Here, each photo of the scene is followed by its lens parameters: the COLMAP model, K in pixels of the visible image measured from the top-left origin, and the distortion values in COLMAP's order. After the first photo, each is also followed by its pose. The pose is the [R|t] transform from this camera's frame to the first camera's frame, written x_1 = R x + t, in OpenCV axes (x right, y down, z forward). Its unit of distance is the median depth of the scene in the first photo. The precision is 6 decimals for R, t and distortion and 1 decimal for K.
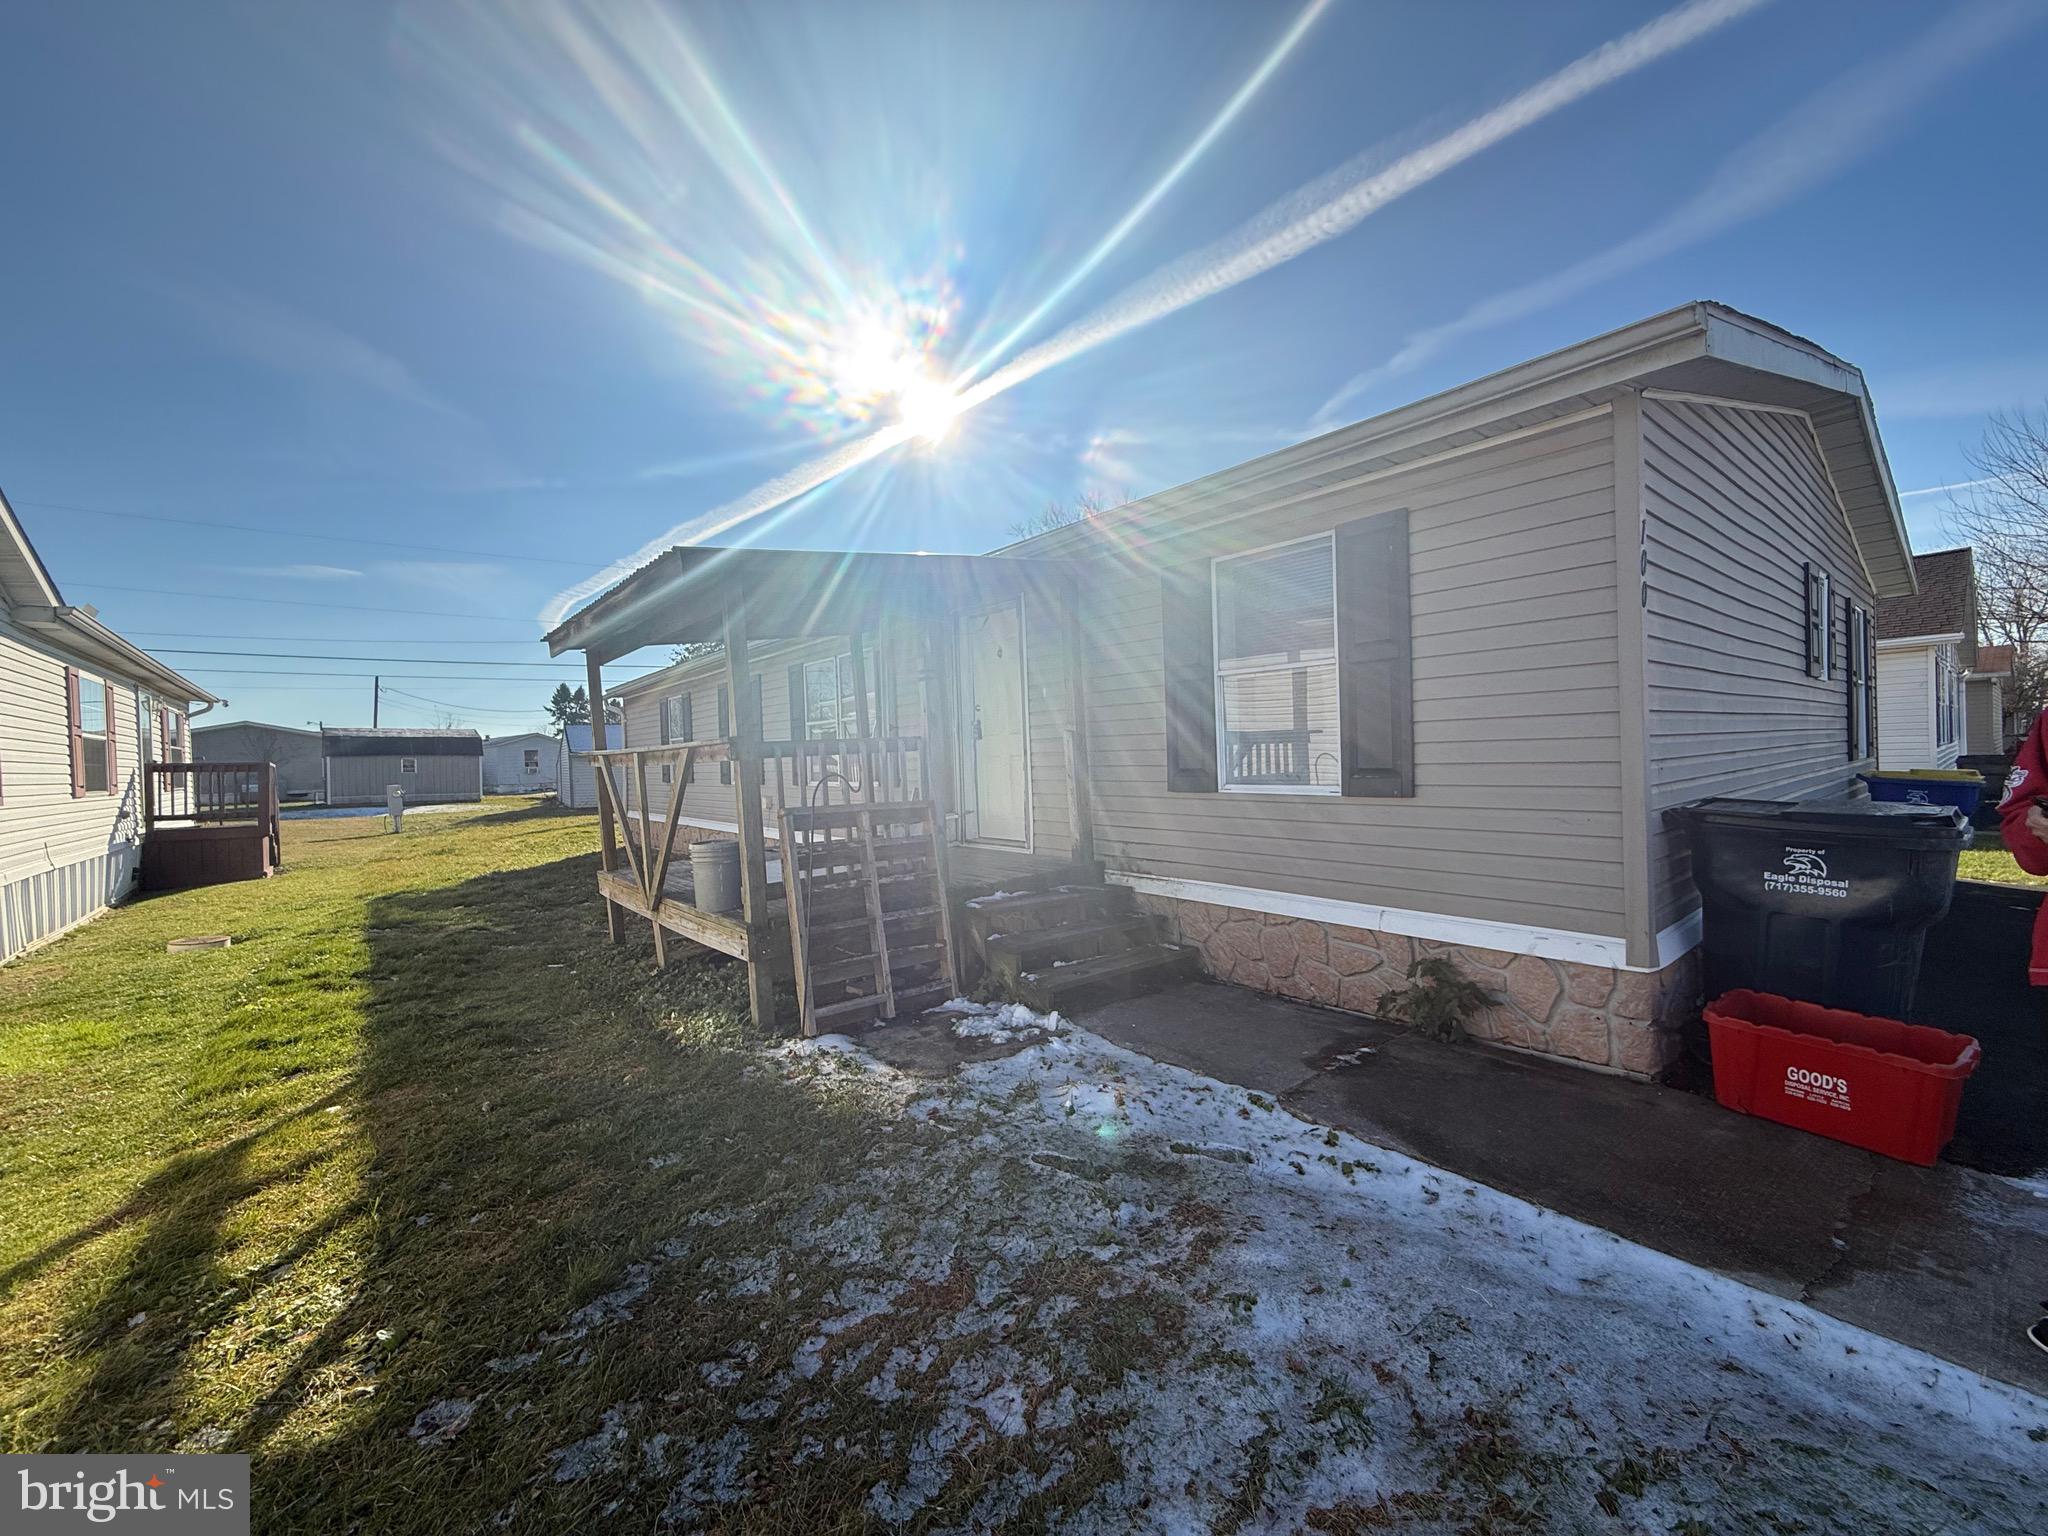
lens RADIAL K [[814.6, 0, 1024.0], [0, 814.6, 768.0], [0, 0, 1]] dist [-0.001196, 0.000321]
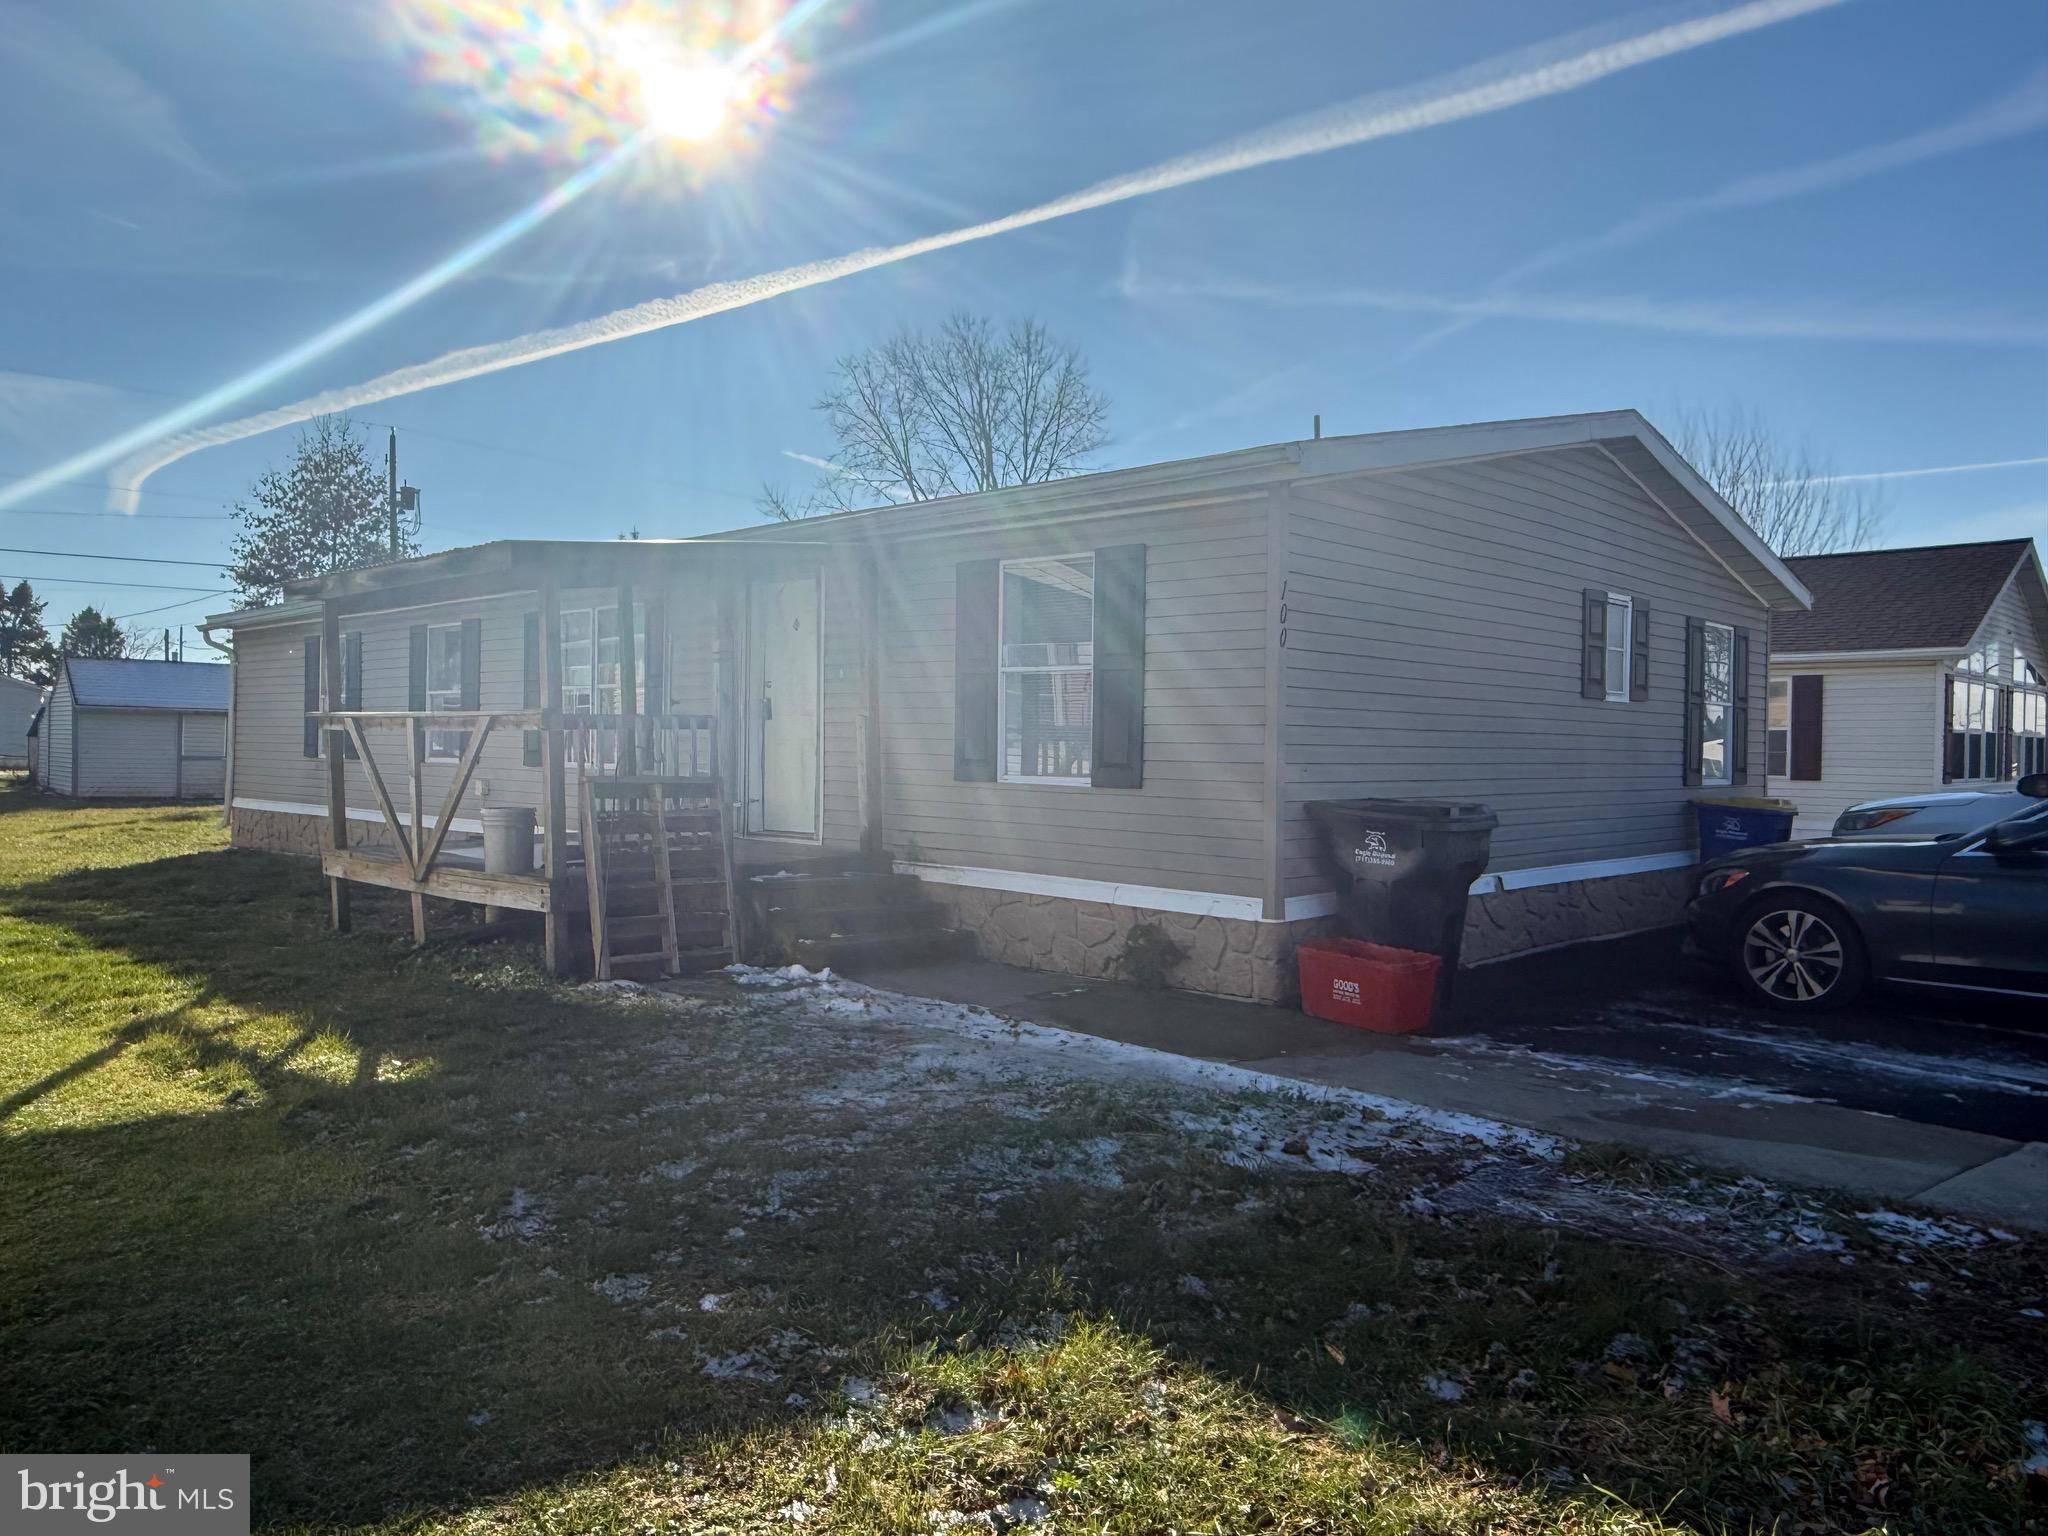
lens RADIAL K [[1431.4, 0, 1024.0], [0, 1431.4, 768.0], [0, 0, 1]] dist [-0.005165, 0.000056]
pose [[0.991185, 0.043850, 0.125015, 0.046424], [-0.043461, 0.999038, -0.005839, 0.023580], [-0.125151, 0.000354, 0.992138, -0.953597]]
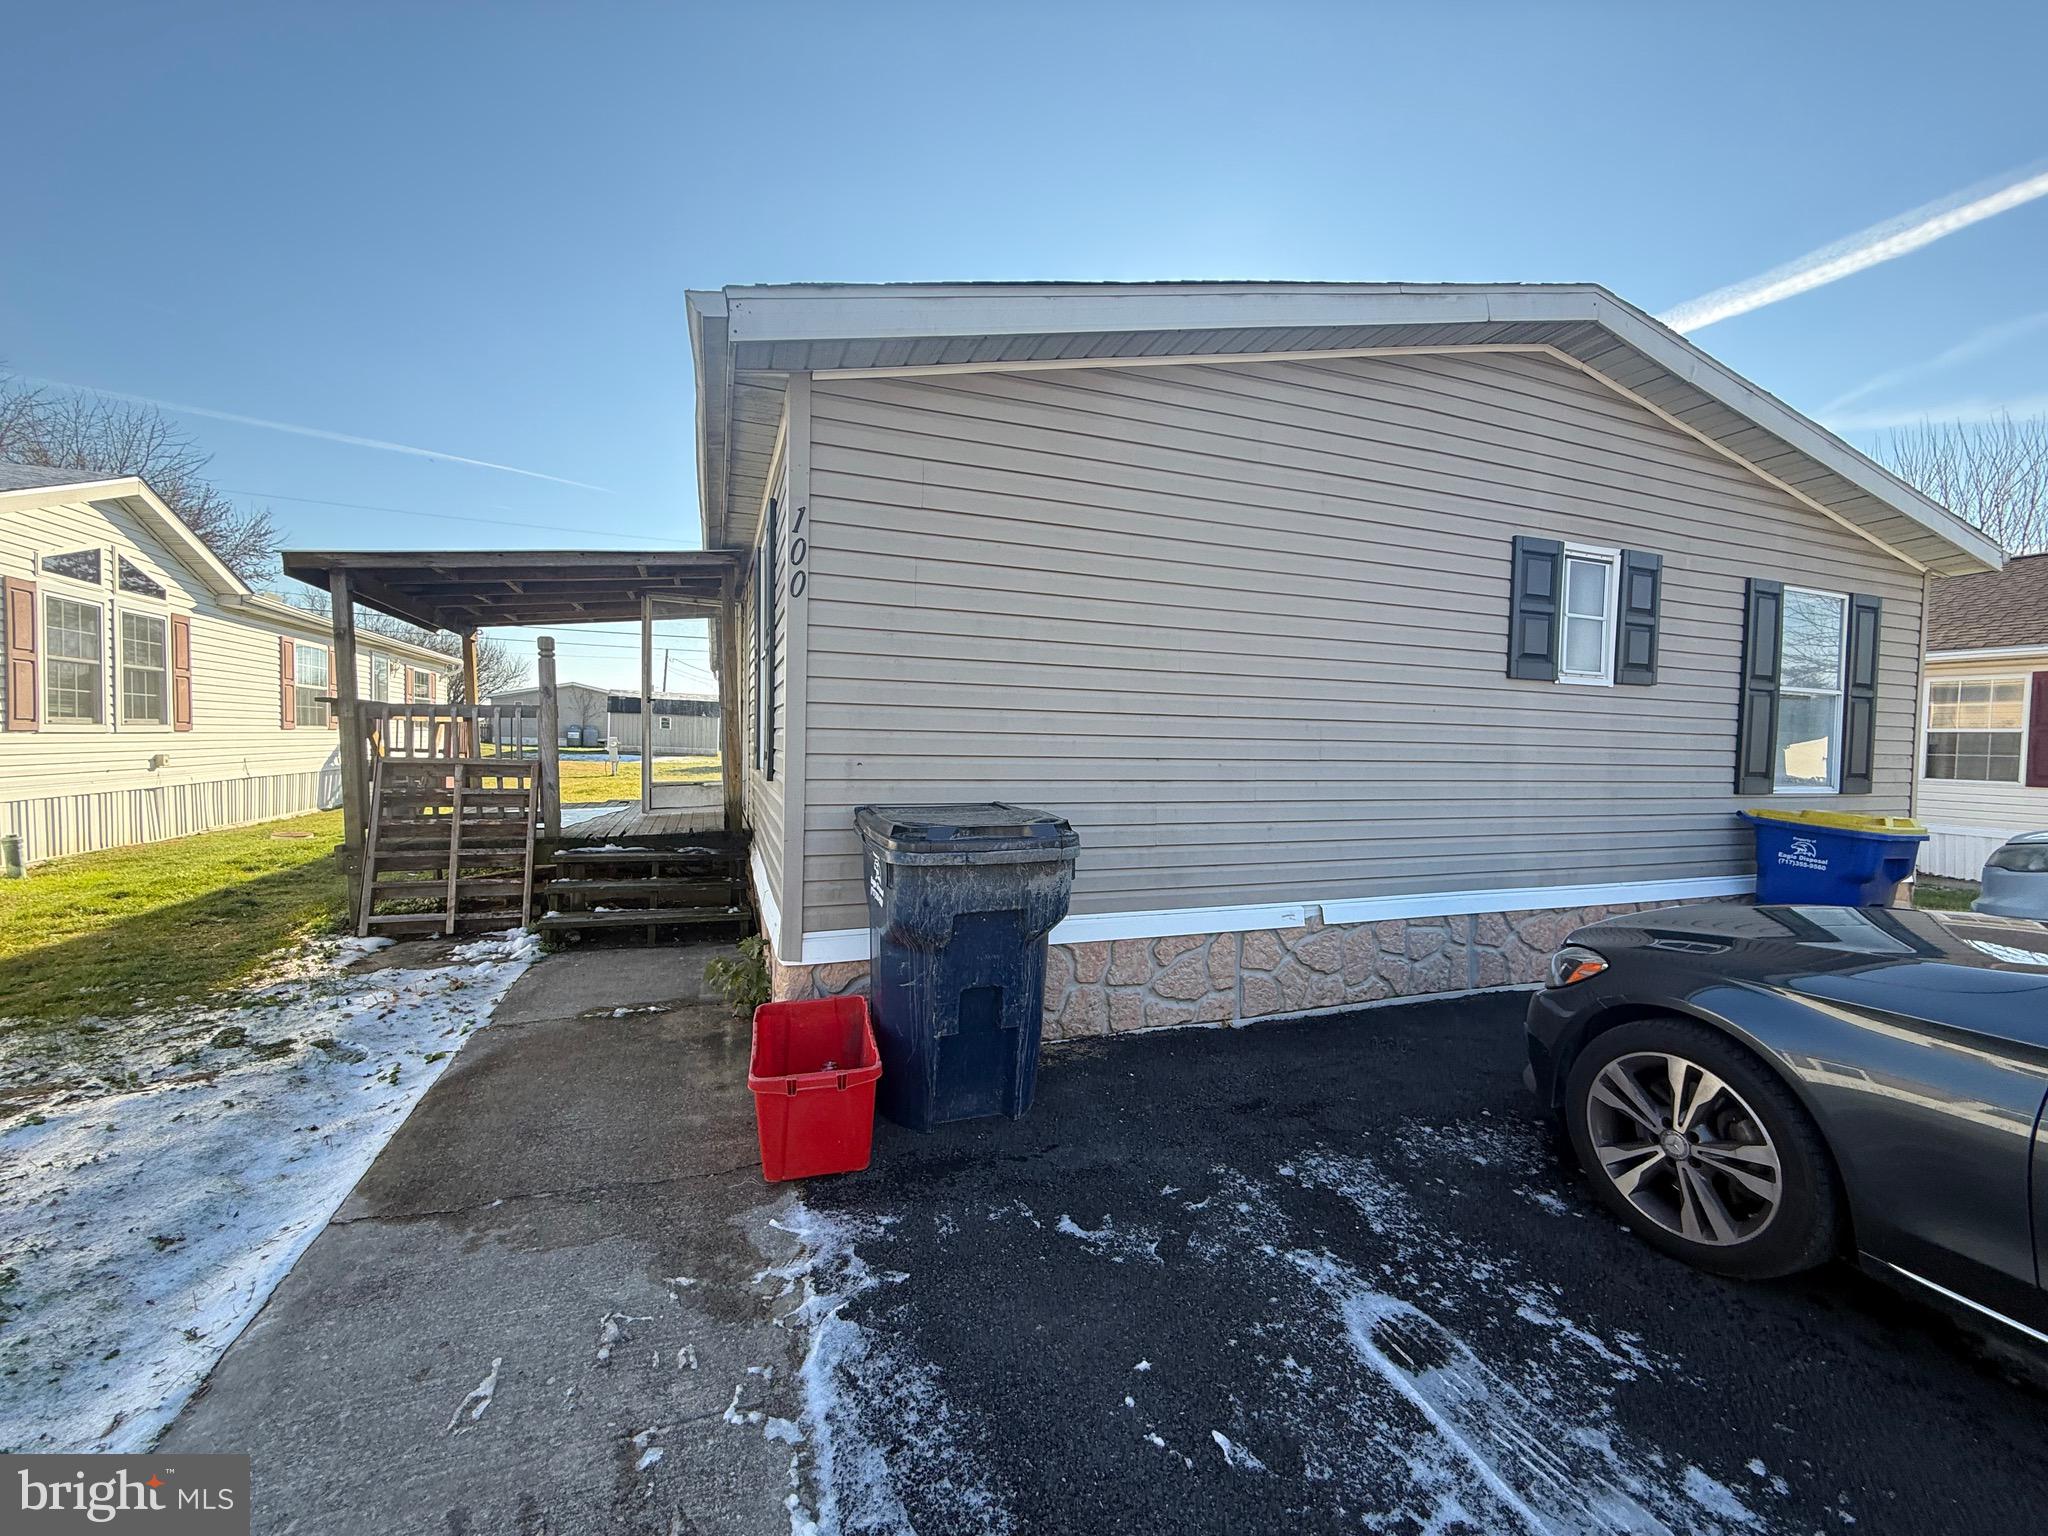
lens RADIAL K [[814.6, 0, 1024.0], [0, 814.6, 768.0], [0, 0, 1]] dist [-0.001196, 0.000321]
pose [[0.948239, 0.064687, -0.310899, 1.015748], [-0.057865, 0.997839, 0.031128, -0.028965], [0.312240, -0.011526, 0.949933, 0.112073]]
